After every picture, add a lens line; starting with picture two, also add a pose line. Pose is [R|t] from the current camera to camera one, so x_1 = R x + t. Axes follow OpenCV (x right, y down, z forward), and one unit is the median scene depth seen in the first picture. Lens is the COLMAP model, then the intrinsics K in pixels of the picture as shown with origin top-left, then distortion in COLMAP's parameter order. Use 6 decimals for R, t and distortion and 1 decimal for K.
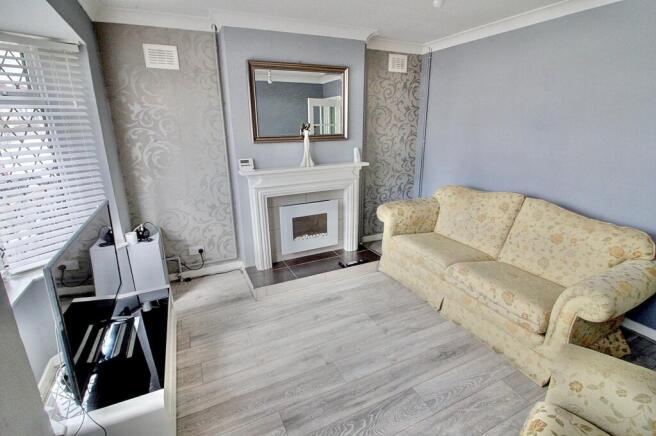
lens RADIAL K [[303.6, 0, 326.0], [0, 303.6, 210.2], [0, 0, 1]] dist [0.002213, -0.012121]
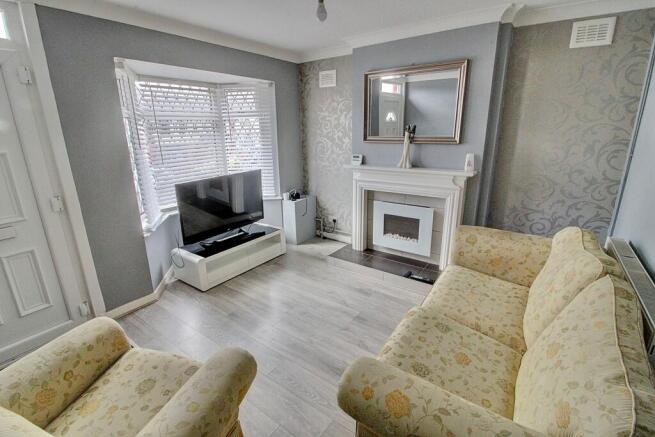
lens RADIAL K [[303.1, 0, 325.5], [0, 303.1, 210.7], [0, 0, 1]] dist [0.002213, -0.012121]
pose [[0.489547, 0.238287, -0.838786, 0.678178], [-0.226759, 0.963631, 0.141409, -0.087964], [0.841976, 0.120976, 0.525776, 0.259585]]
